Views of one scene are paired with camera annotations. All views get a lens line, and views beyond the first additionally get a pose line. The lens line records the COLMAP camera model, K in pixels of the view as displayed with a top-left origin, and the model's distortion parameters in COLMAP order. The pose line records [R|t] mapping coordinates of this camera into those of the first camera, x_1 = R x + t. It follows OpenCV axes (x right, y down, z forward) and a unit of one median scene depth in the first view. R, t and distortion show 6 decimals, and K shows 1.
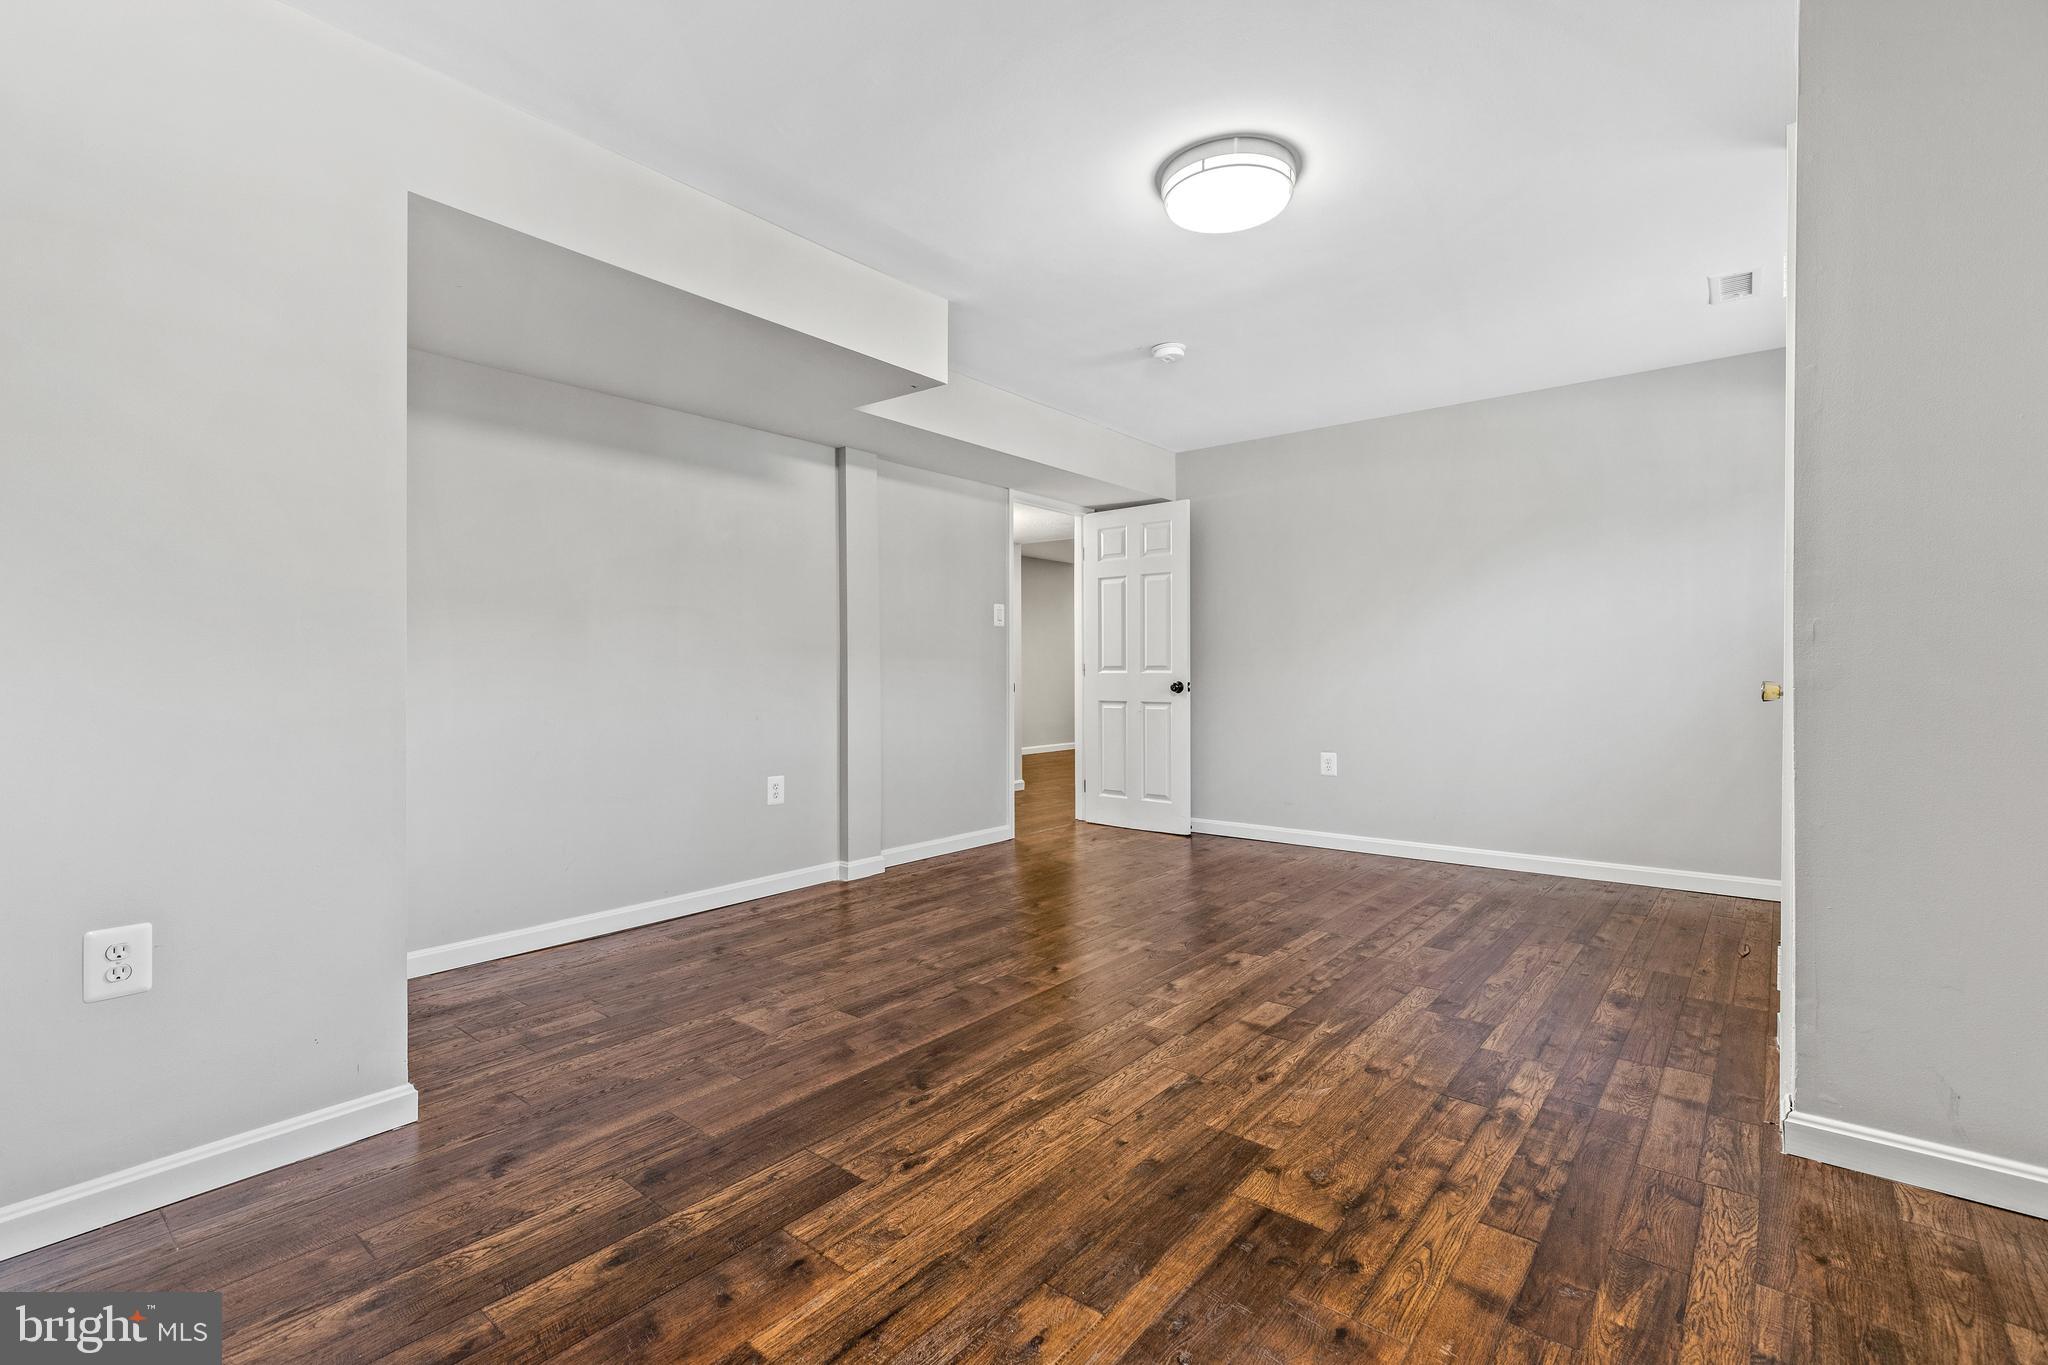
lens RADIAL K [[919.4, 0, 1030.8], [0, 919.4, 675.2], [0, 0, 1]] dist [0.000472, -0.000109]
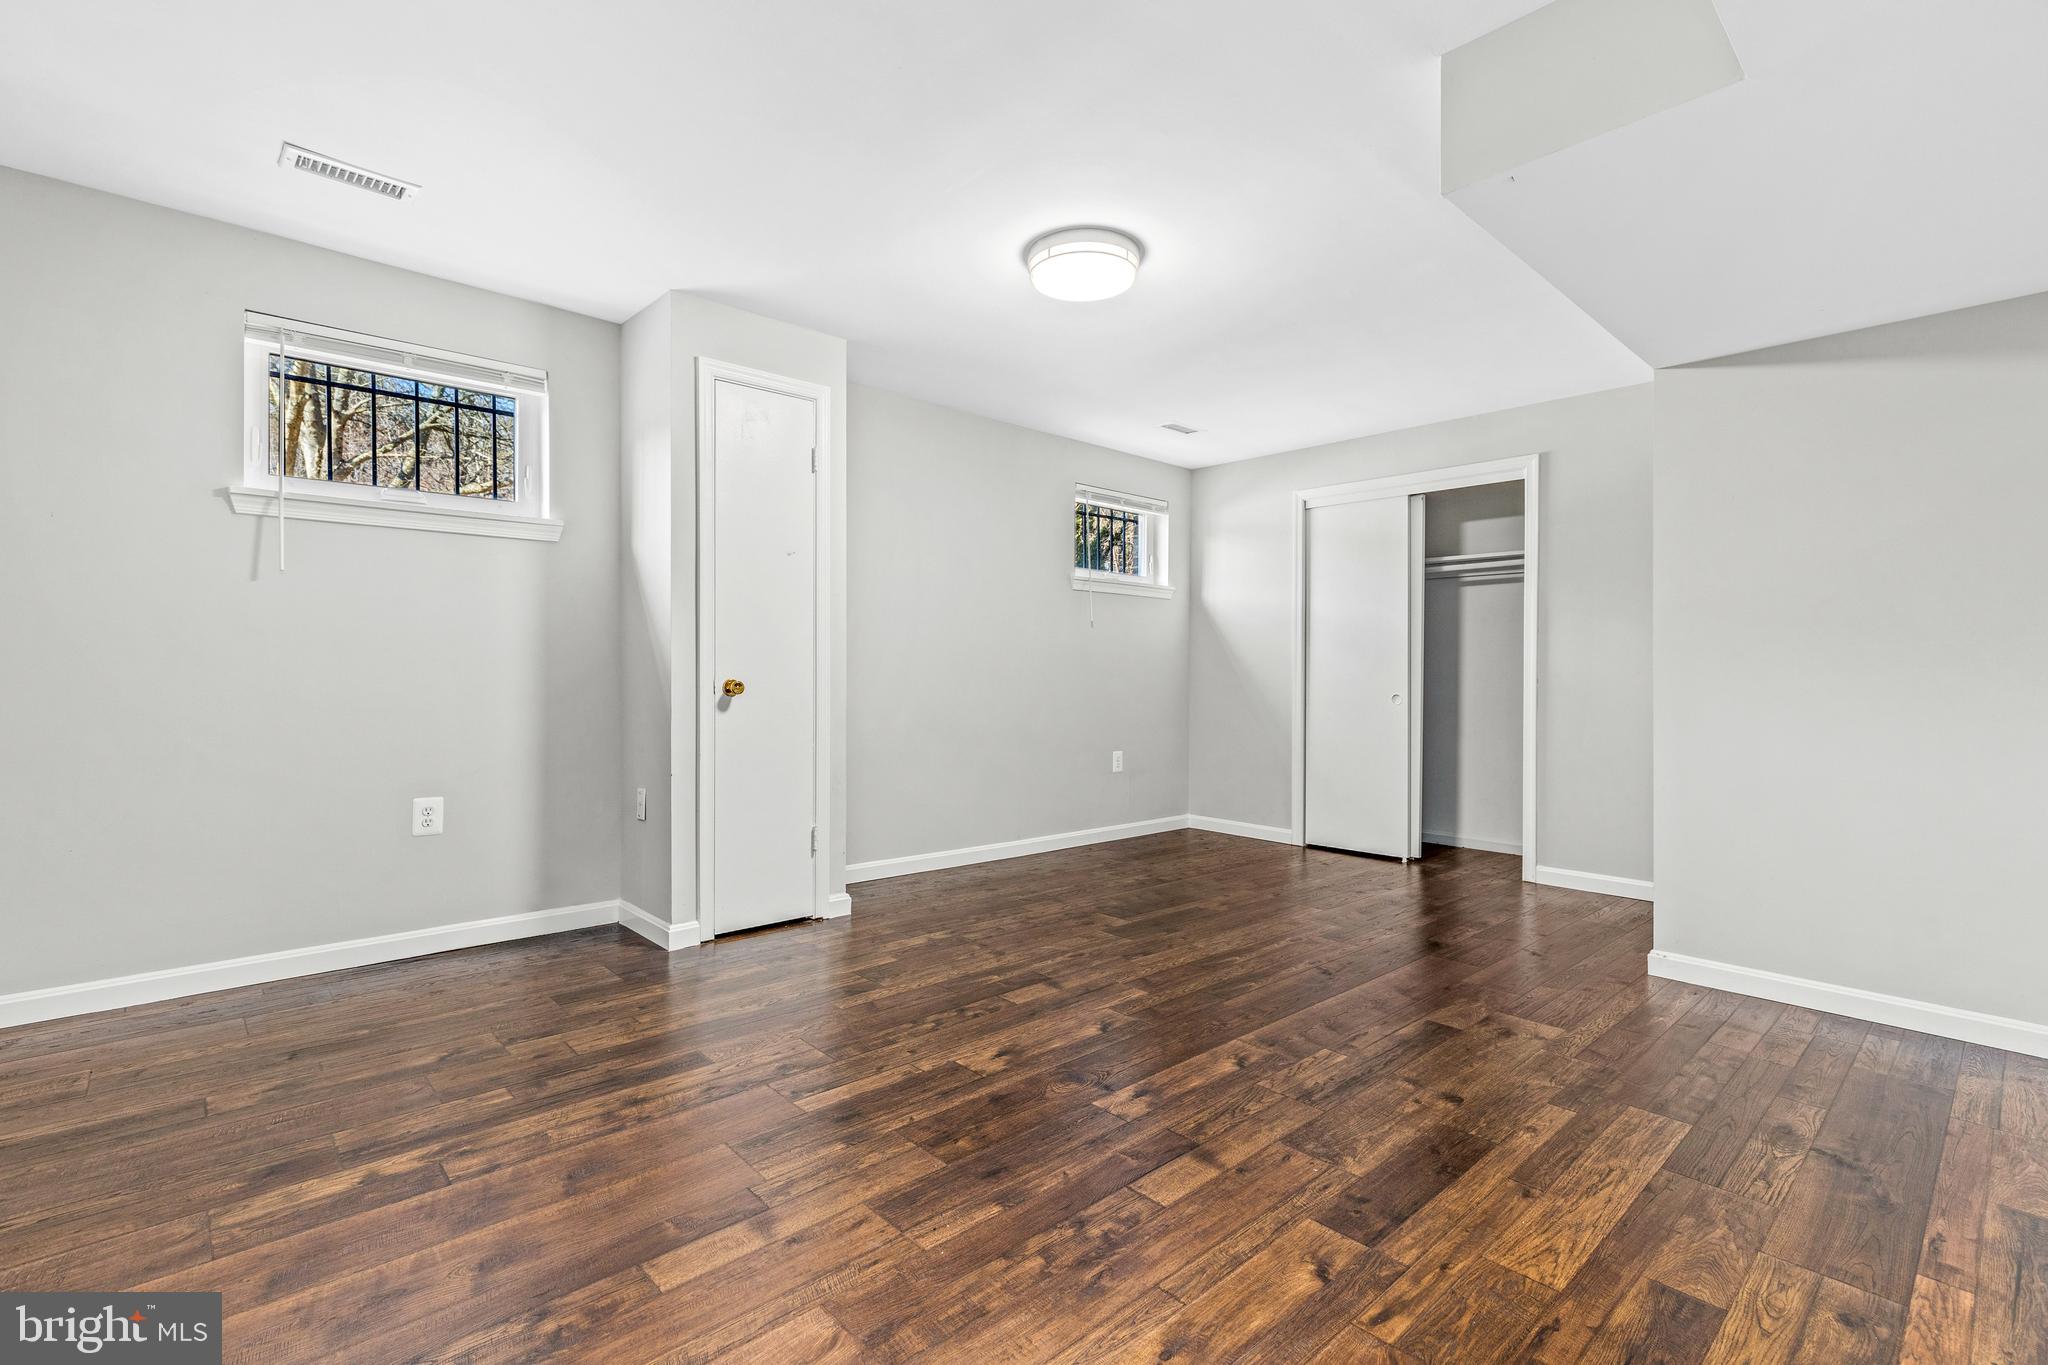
lens RADIAL K [[919.4, 0, 1030.8], [0, 919.4, 675.2], [0, 0, 1]] dist [0.000472, -0.000109]
pose [[-0.990946, -0.008177, 0.134010, 0.112712], [-0.007424, 0.999954, 0.006115, -0.010755], [-0.134054, 0.005065, -0.990961, 2.013901]]
